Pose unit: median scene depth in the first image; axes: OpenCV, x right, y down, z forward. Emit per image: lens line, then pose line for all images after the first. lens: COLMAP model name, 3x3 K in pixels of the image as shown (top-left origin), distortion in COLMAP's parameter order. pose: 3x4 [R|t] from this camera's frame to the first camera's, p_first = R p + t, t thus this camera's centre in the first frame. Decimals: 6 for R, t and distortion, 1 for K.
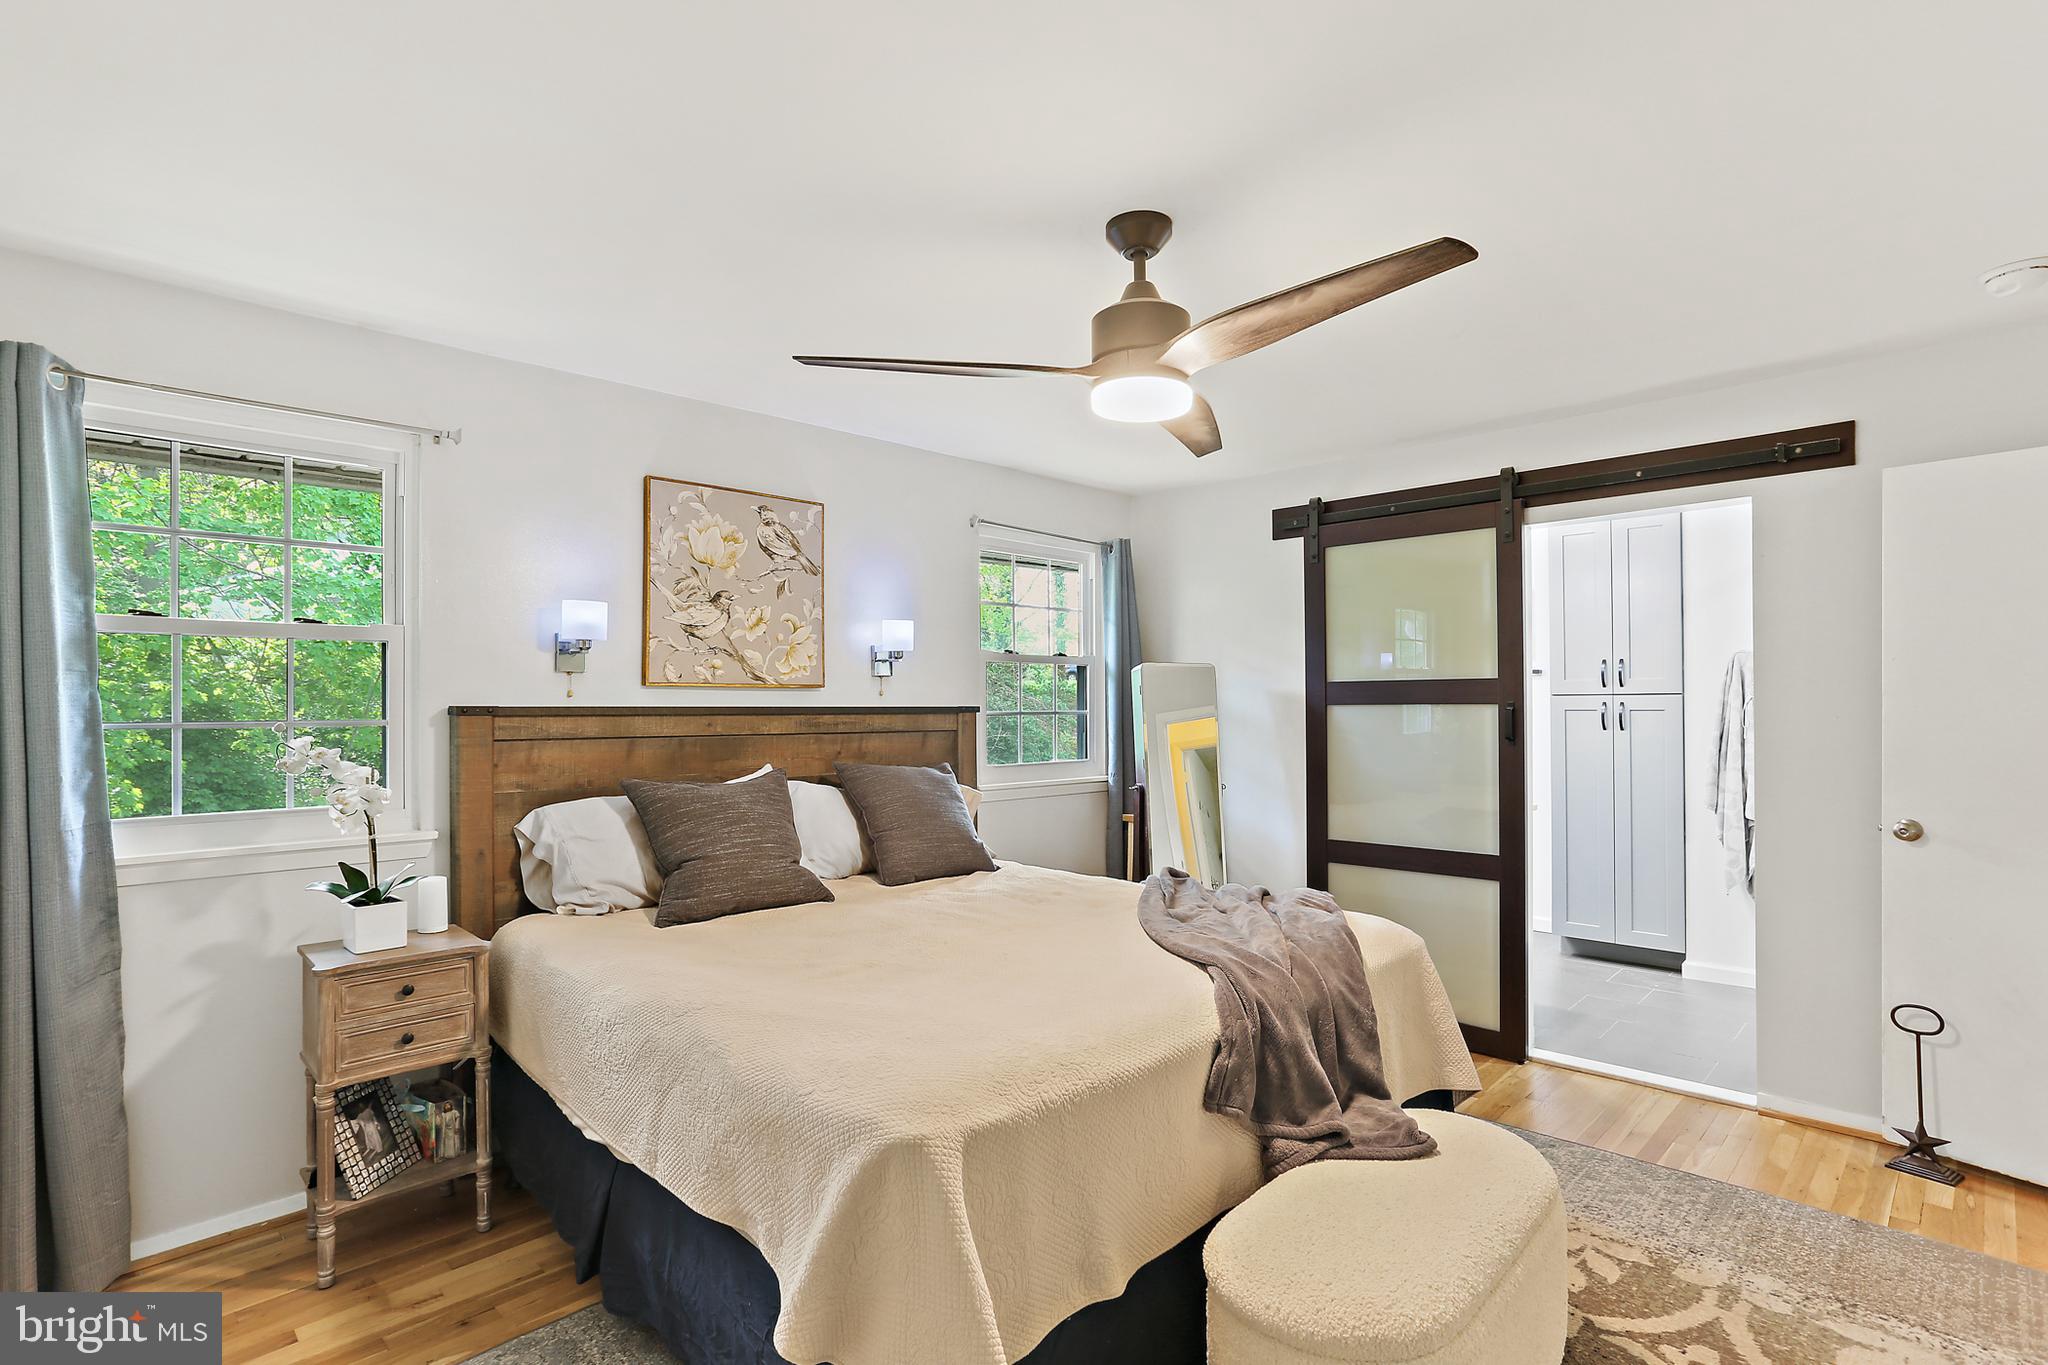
lens RADIAL K [[1015.1, 0, 1024.0], [0, 1015.1, 682.5], [0, 0, 1]] dist [-0.056785, 0.039841]
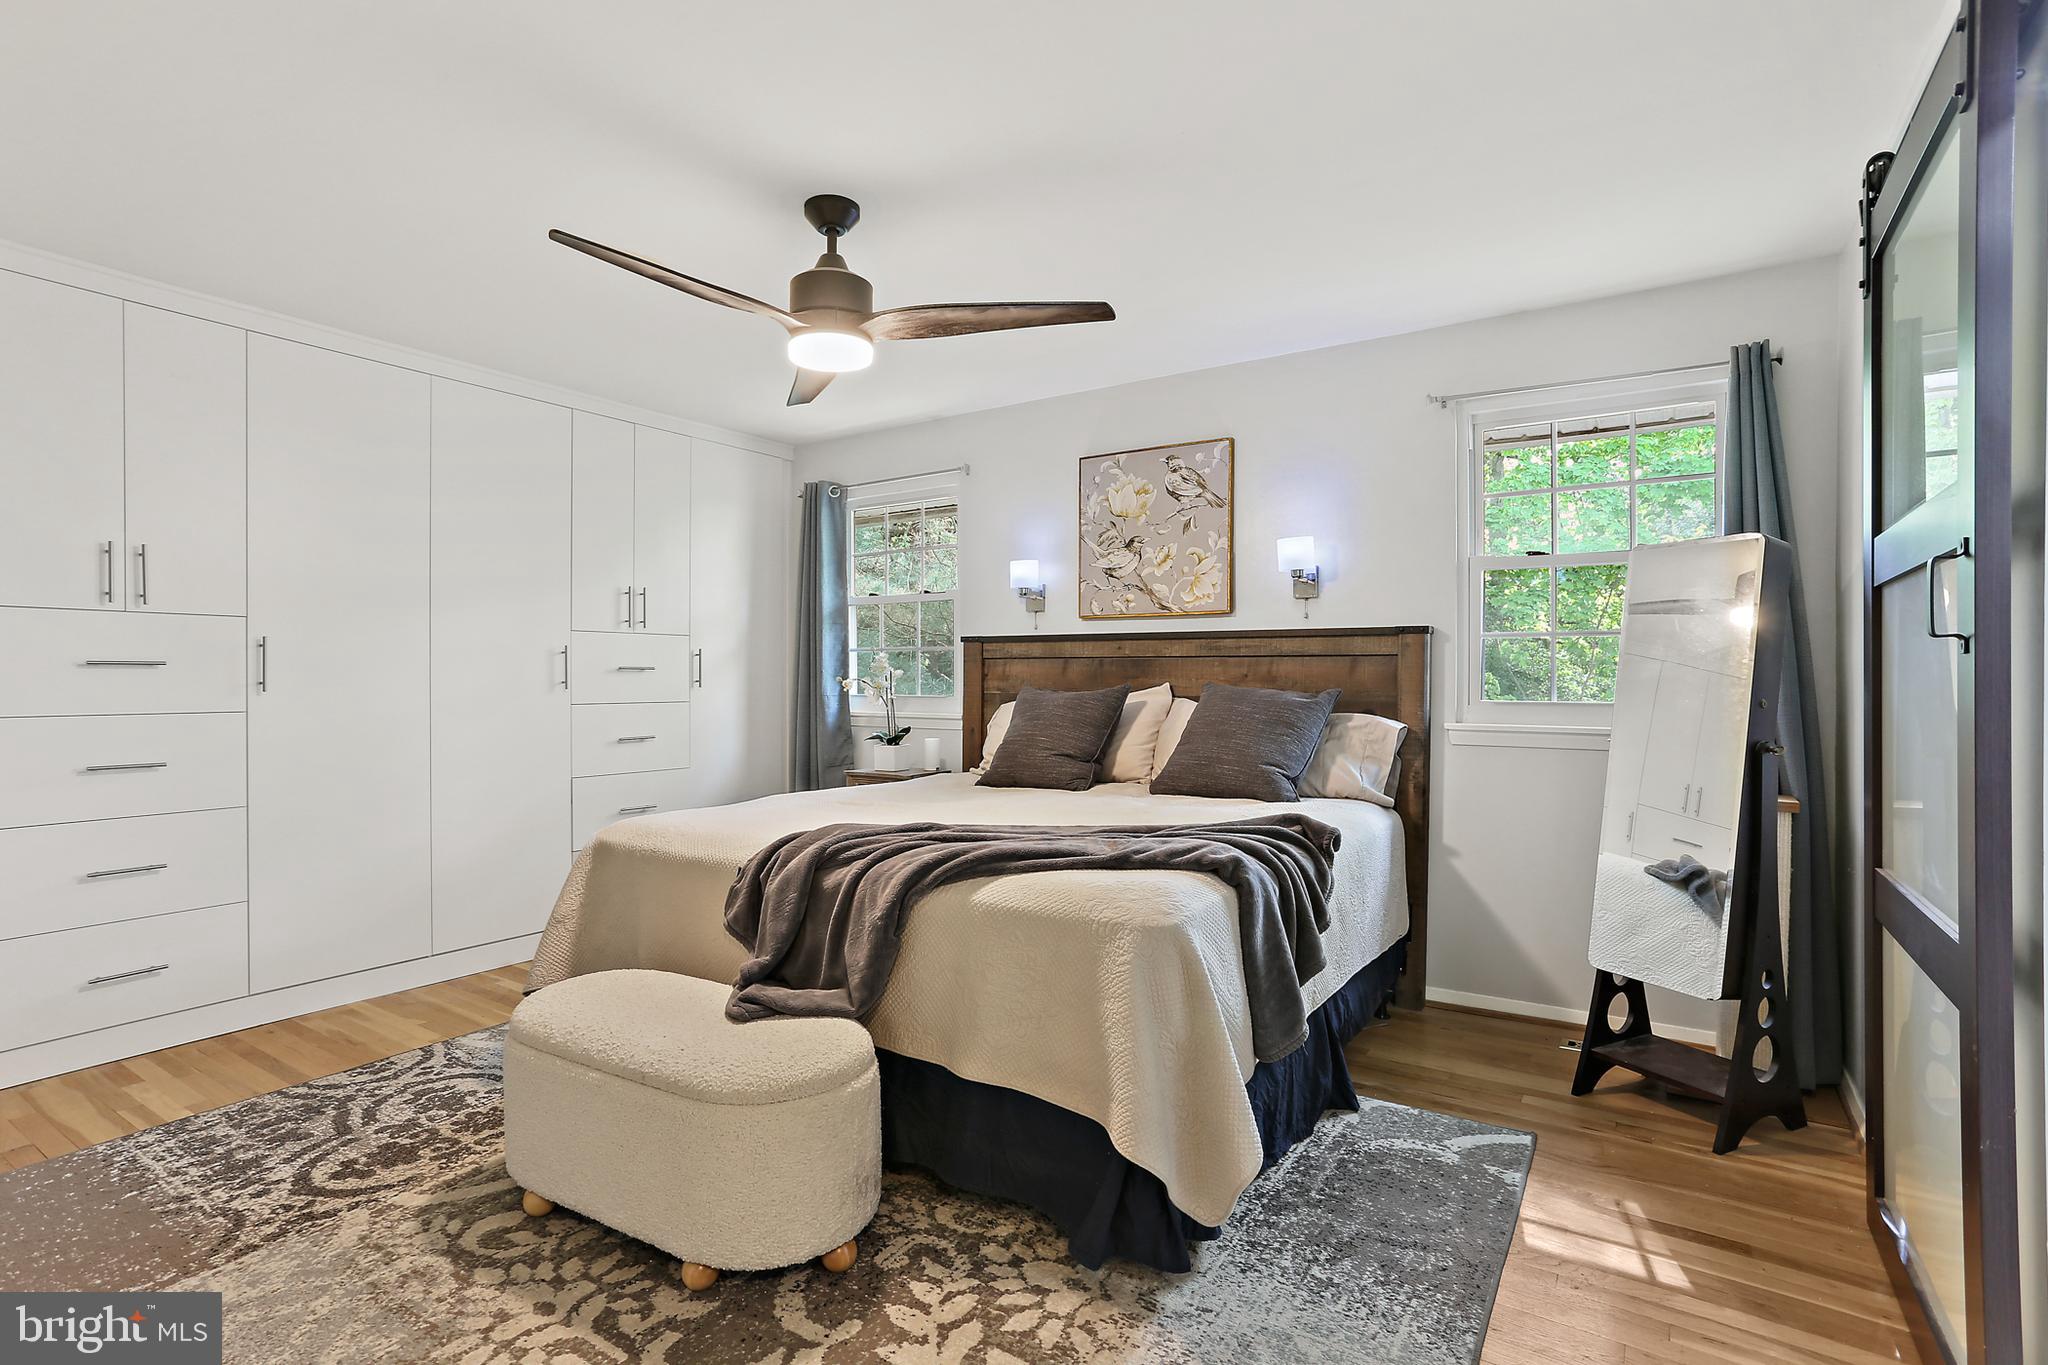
lens RADIAL K [[983.0, 0, 1009.6], [0, 983.0, 679.5], [0, 0, 1]] dist [-0.034264, 0.021908]
pose [[0.202724, 0.003143, -0.979231, 0.782727], [0.018949, 0.999795, 0.007132, 0.065100], [0.979053, -0.020001, 0.202623, 0.592261]]
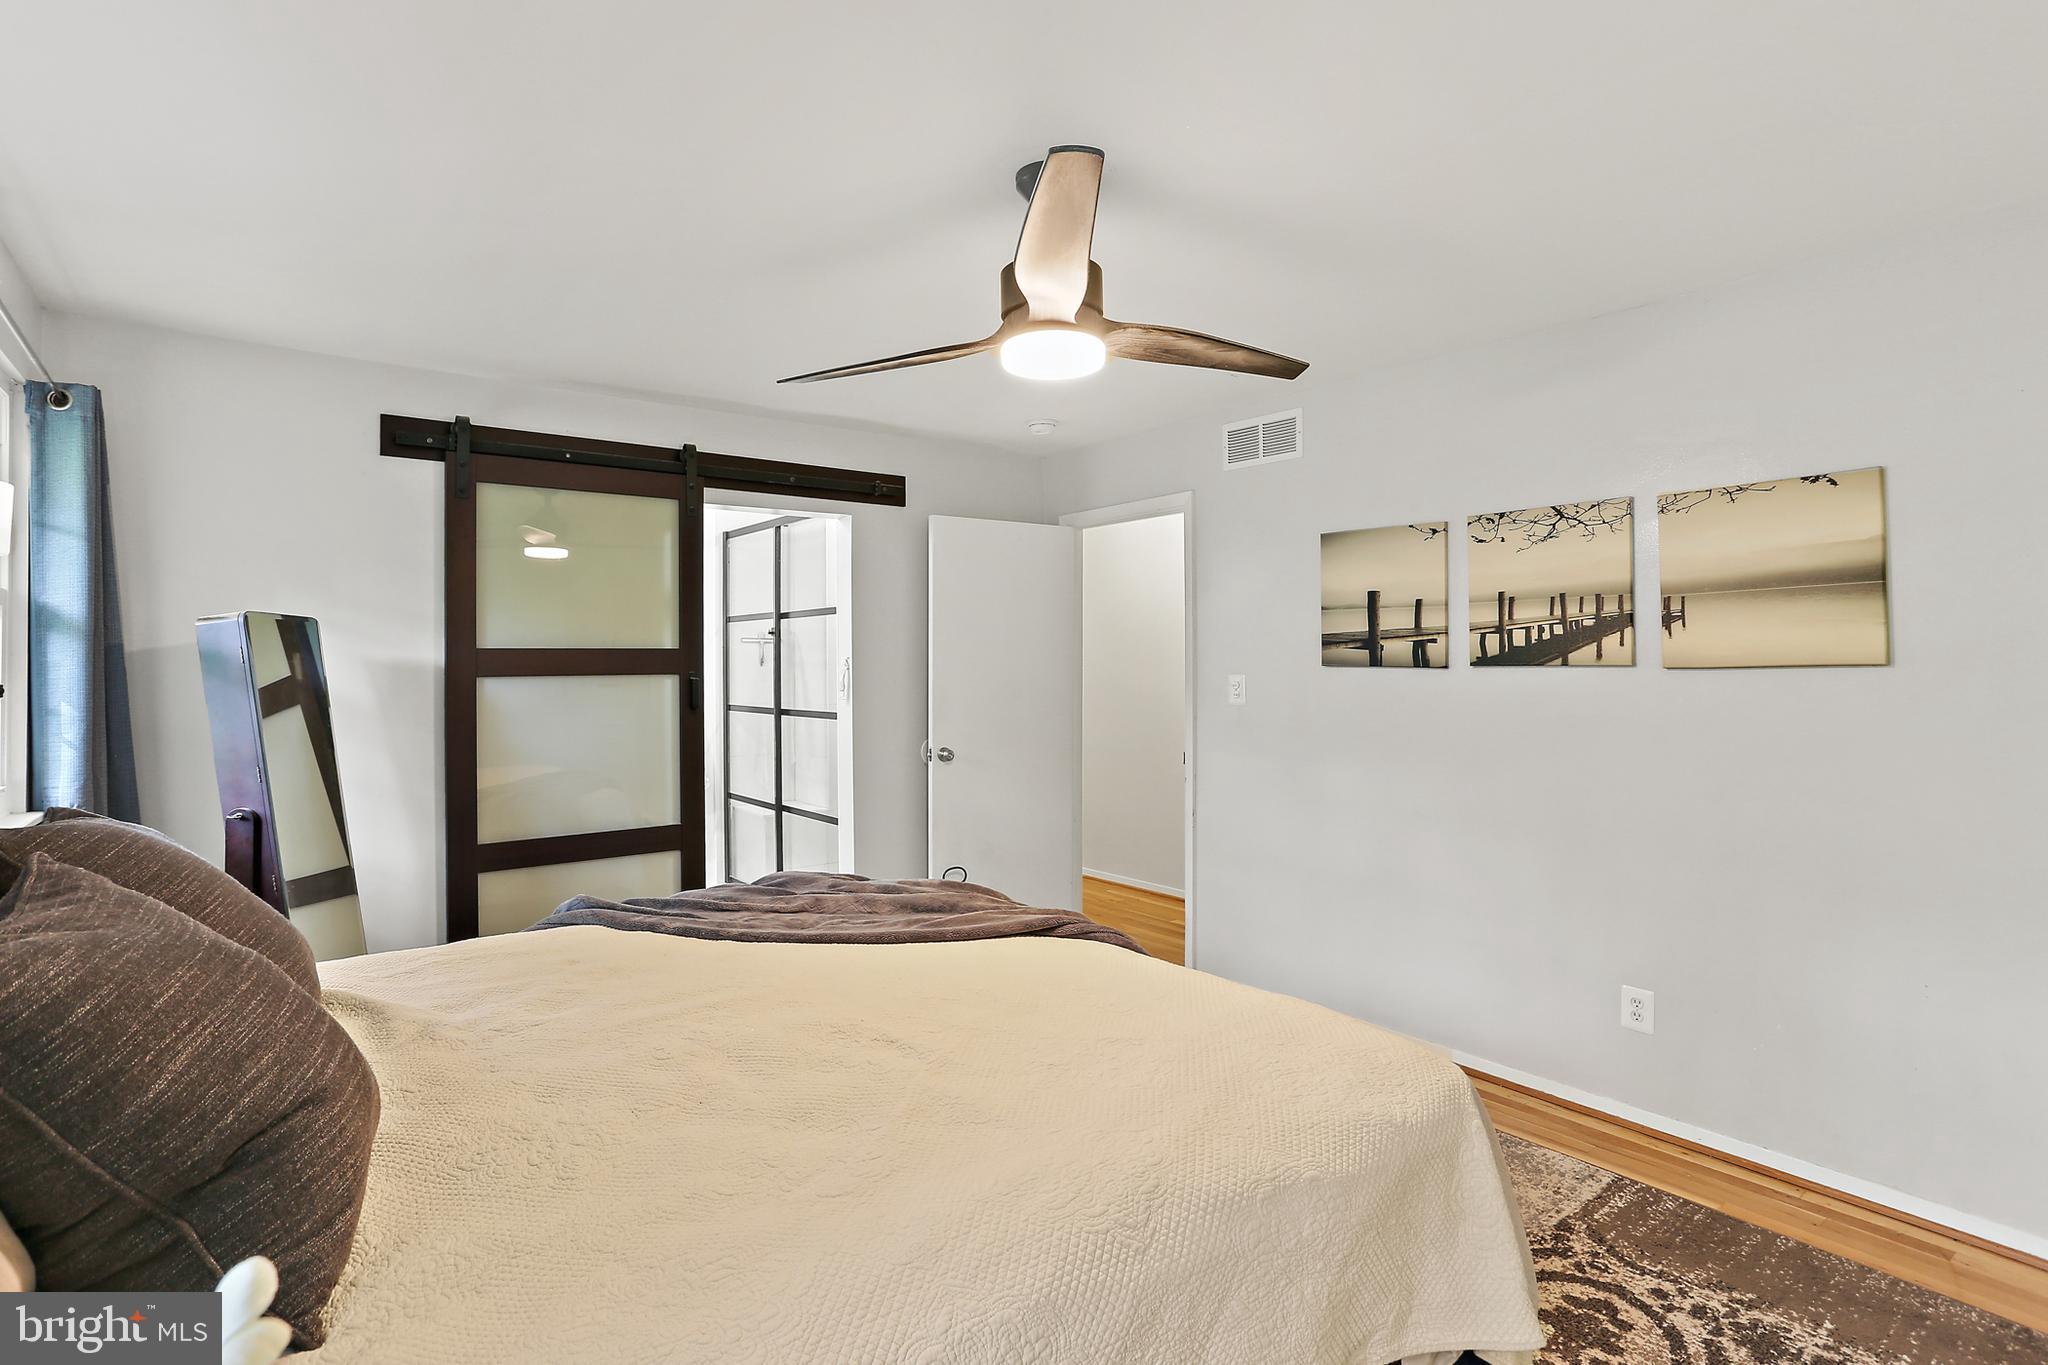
lens RADIAL K [[1015.1, 0, 1024.0], [0, 1015.1, 682.5], [0, 0, 1]] dist [-0.056785, 0.039841]
pose [[0.104851, -0.013110, 0.994402, -0.532189], [-0.009736, 0.999852, 0.014208, 0.012153], [-0.994440, -0.011171, 0.104708, 0.569696]]
